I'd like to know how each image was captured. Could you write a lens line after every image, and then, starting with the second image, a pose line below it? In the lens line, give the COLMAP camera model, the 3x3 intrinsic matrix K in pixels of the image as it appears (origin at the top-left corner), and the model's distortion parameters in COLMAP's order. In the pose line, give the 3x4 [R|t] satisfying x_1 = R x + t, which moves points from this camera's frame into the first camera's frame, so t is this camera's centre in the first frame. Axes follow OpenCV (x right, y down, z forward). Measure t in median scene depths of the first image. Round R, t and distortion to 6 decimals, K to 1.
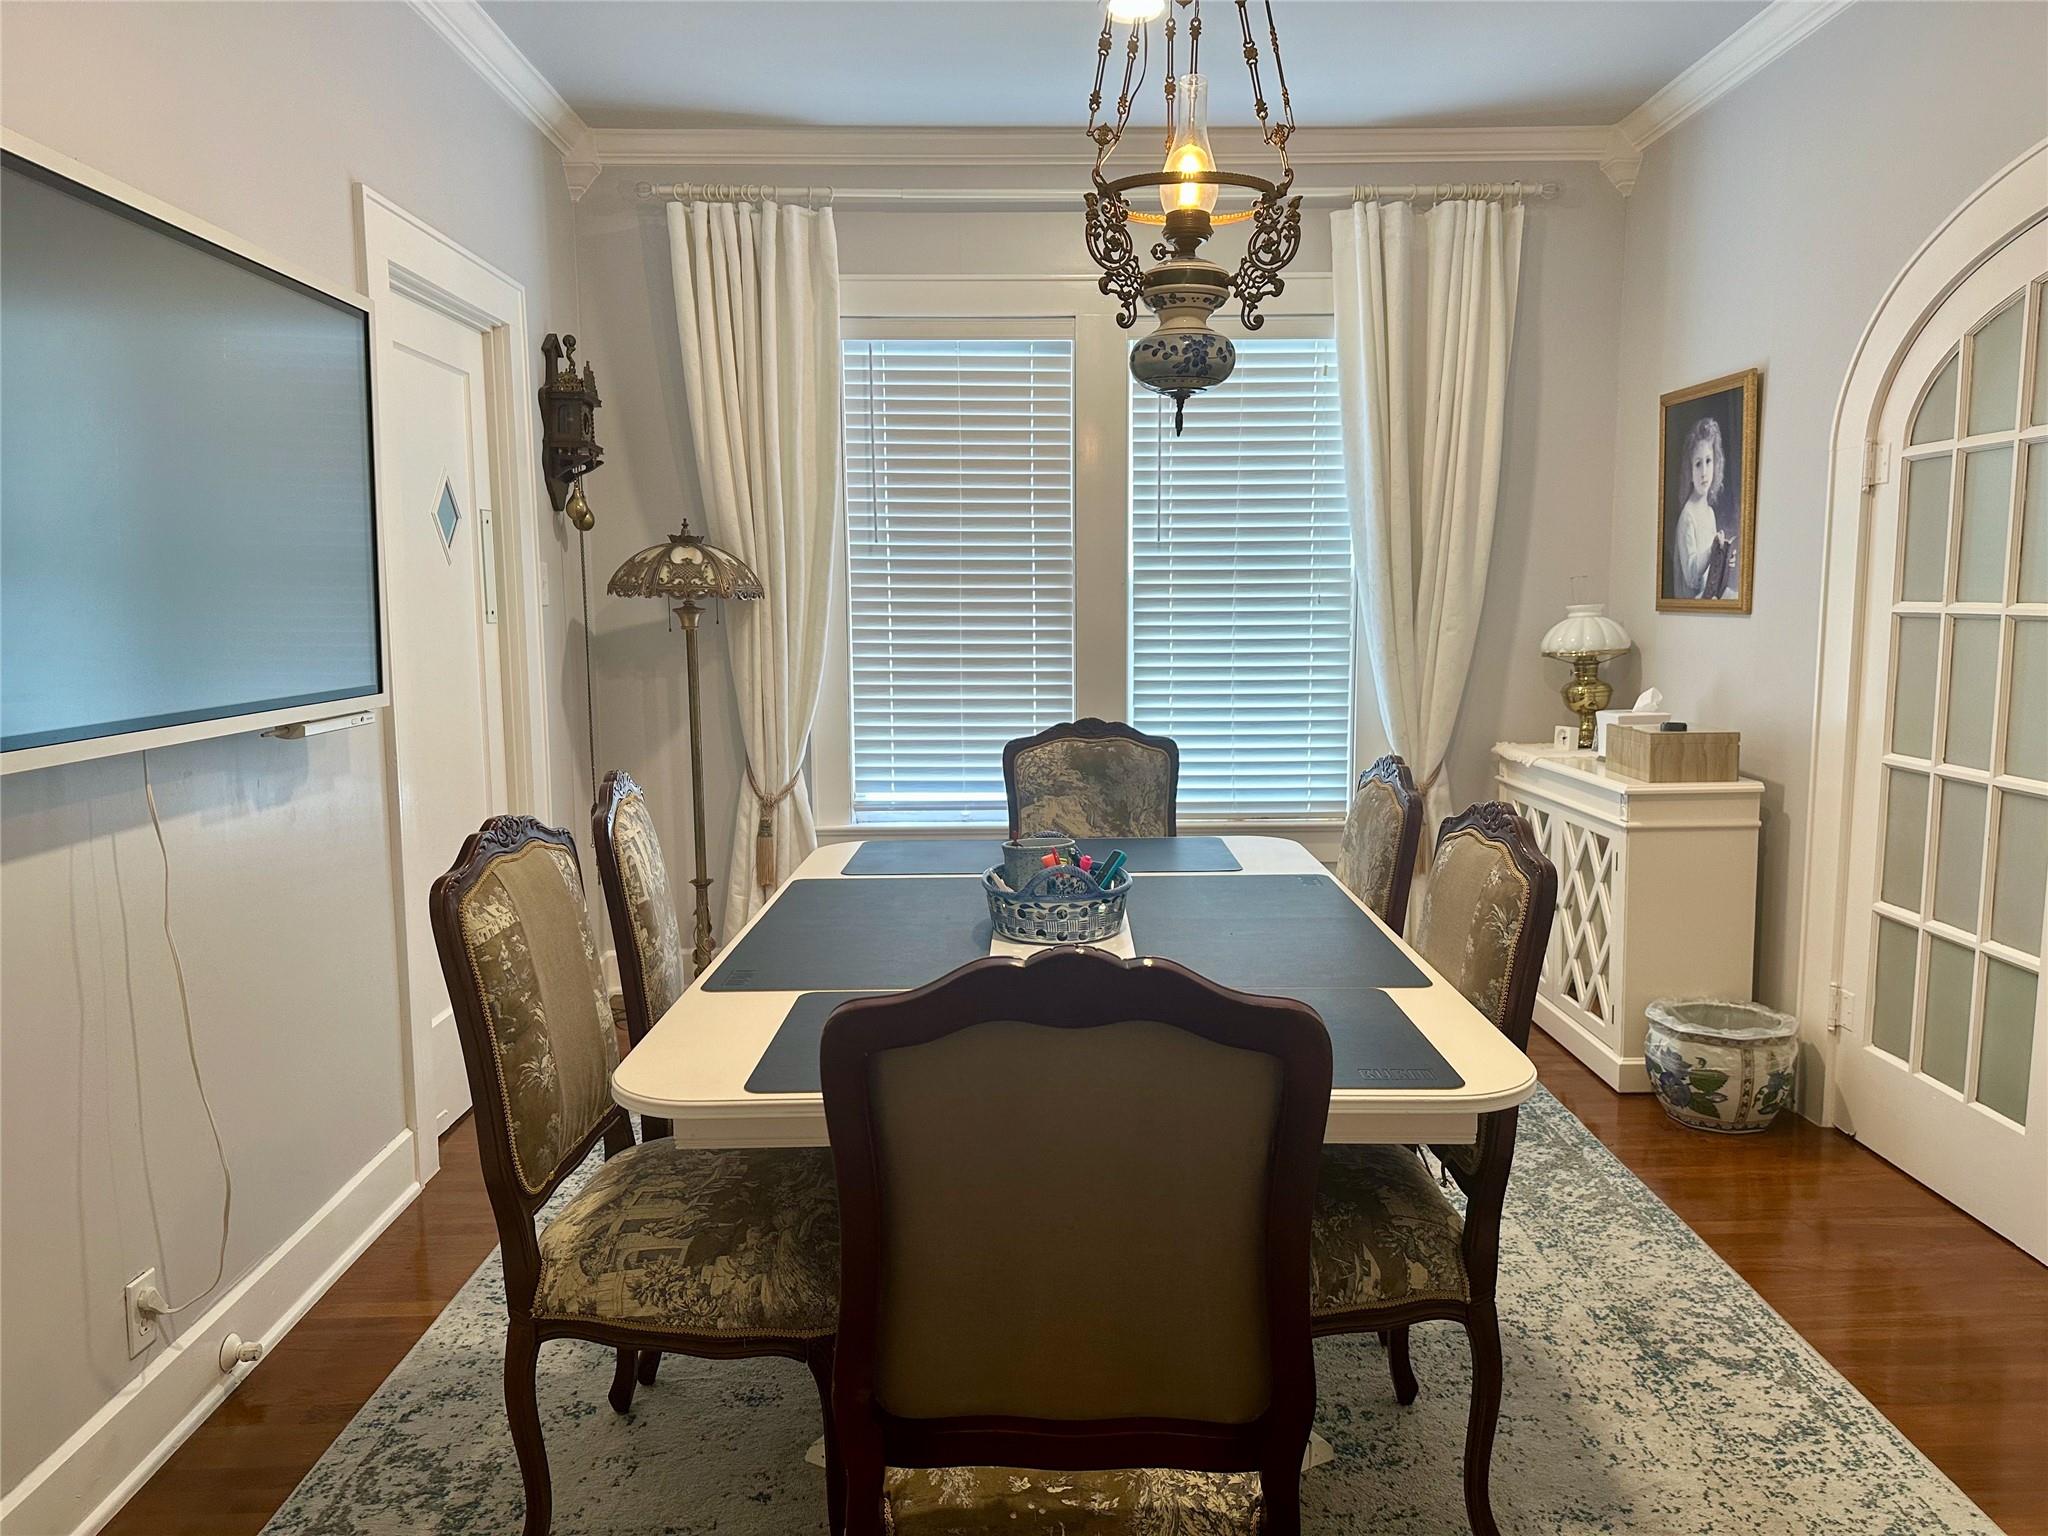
lens RADIAL K [[1426.3, 0, 1033.0], [0, 1426.3, 778.0], [0, 0, 1]] dist [0.121061, -0.198449]
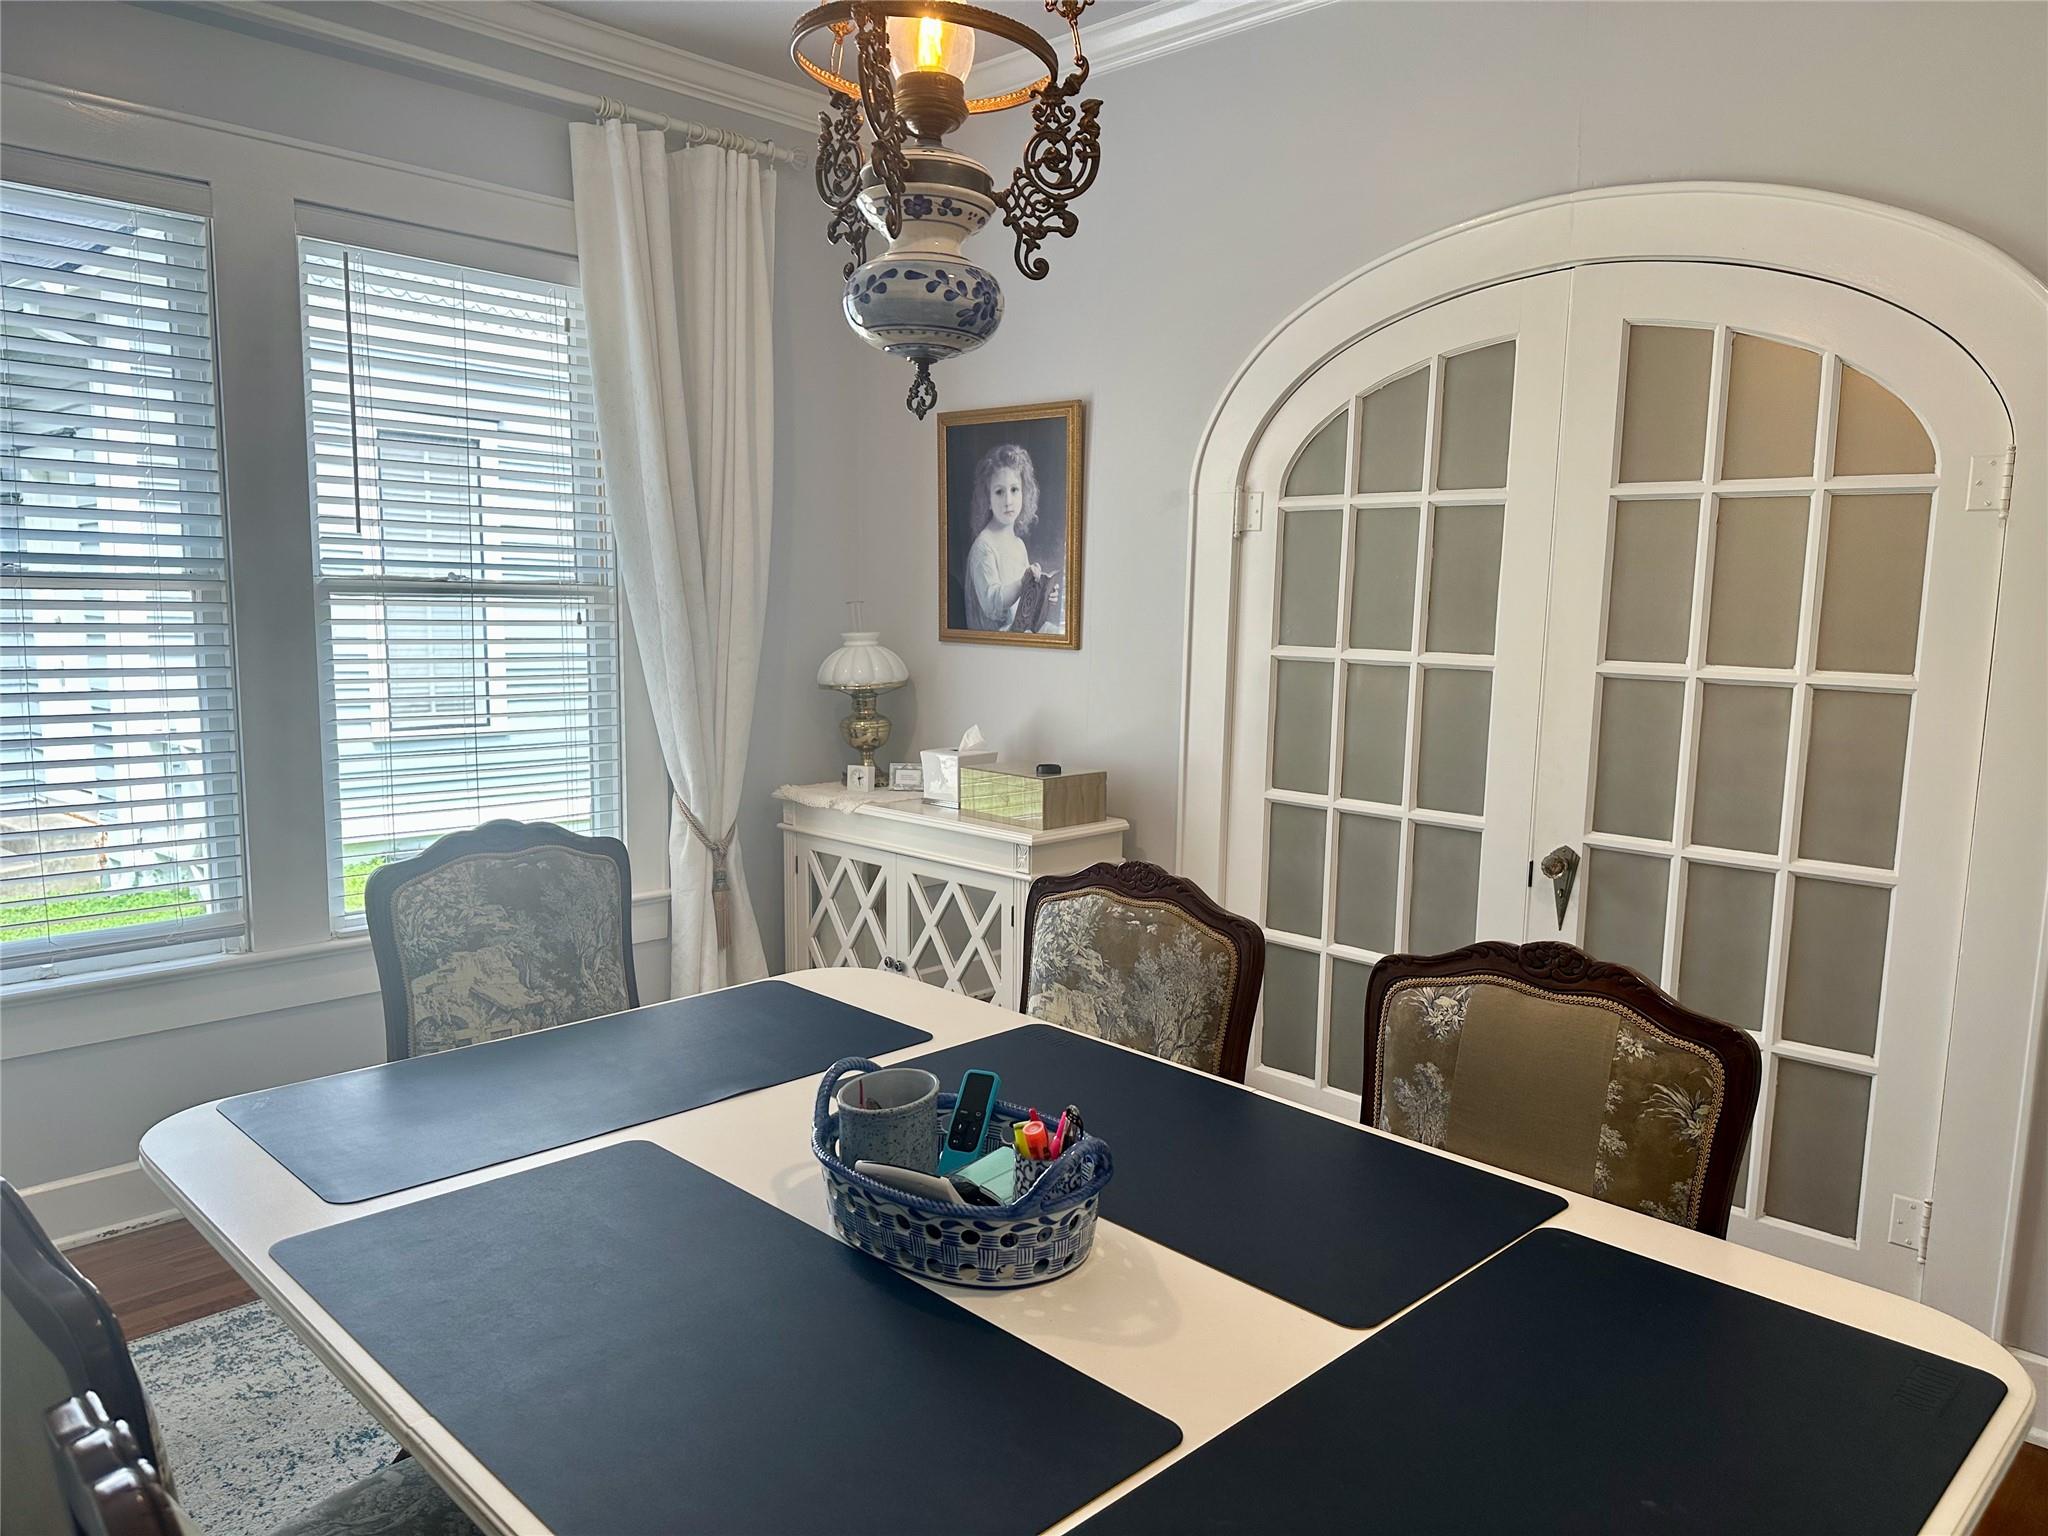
lens RADIAL K [[1426.3, 0, 1033.0], [0, 1426.3, 778.0], [0, 0, 1]] dist [0.121061, -0.198449]
pose [[0.703705, -0.069929, 0.707042, -0.321312], [0.062932, 0.997368, 0.036008, -0.088717], [-0.707699, 0.019157, 0.706254, 0.471787]]
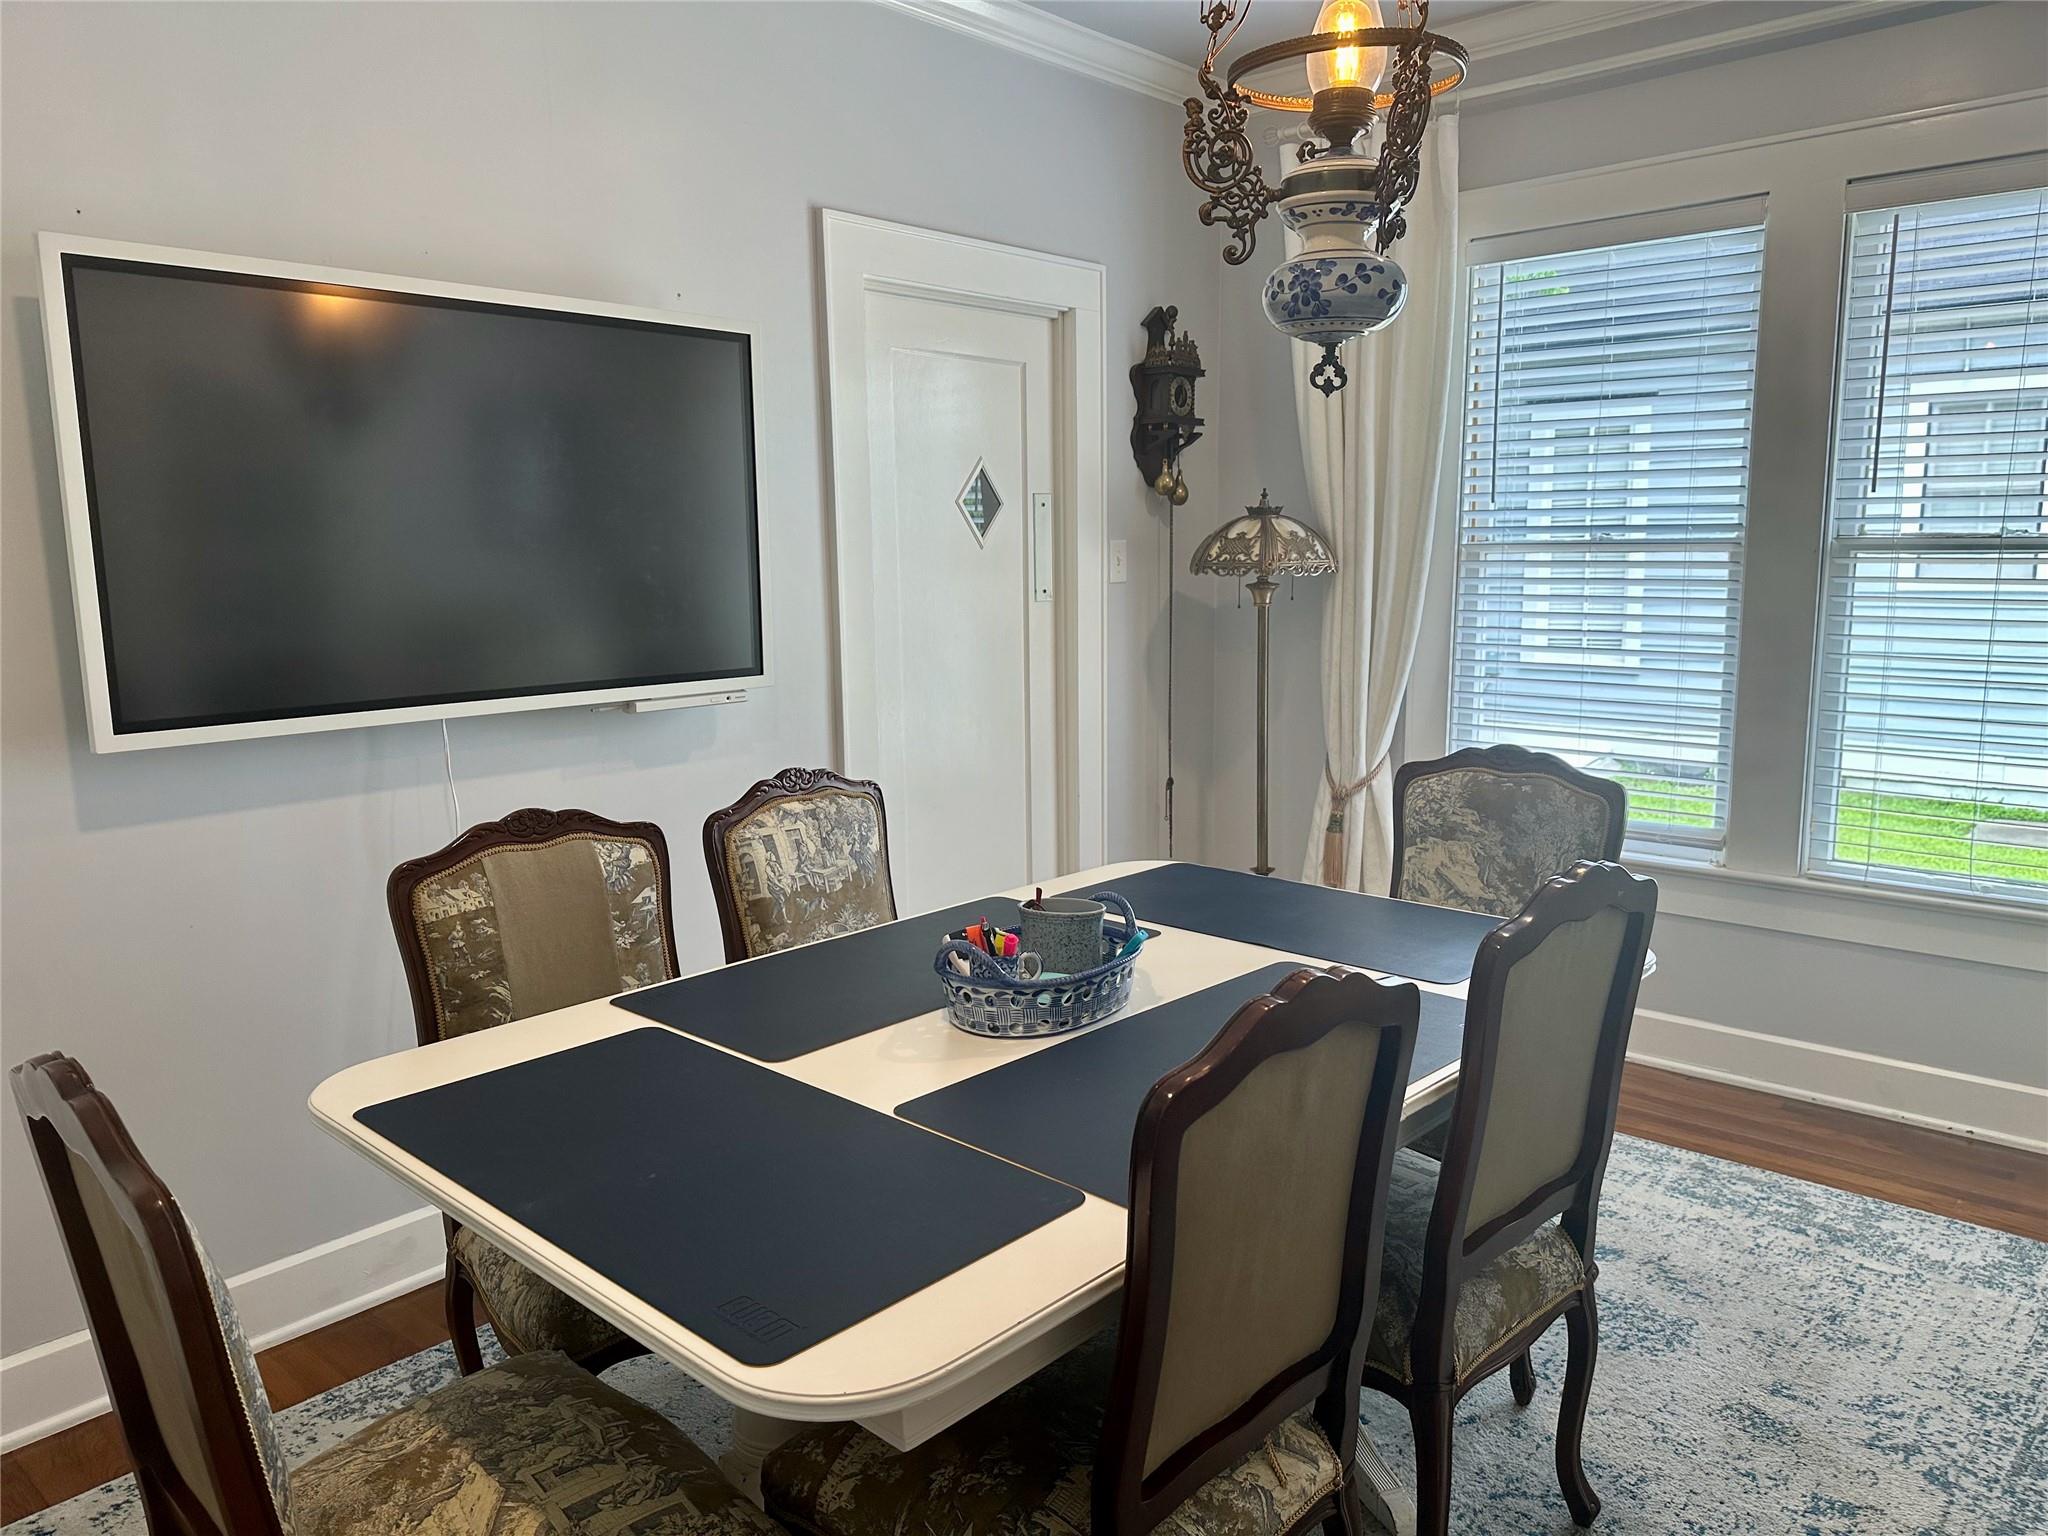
lens RADIAL K [[1431.7, 0, 1024.0], [0, 1431.7, 768.0], [0, 0, 1]] dist [0.123727, -0.211934]
pose [[0.727104, 0.101284, -0.679015, 0.487748], [-0.075257, 0.994856, 0.067809, -0.080183], [0.682390, 0.001797, 0.730986, 0.322724]]
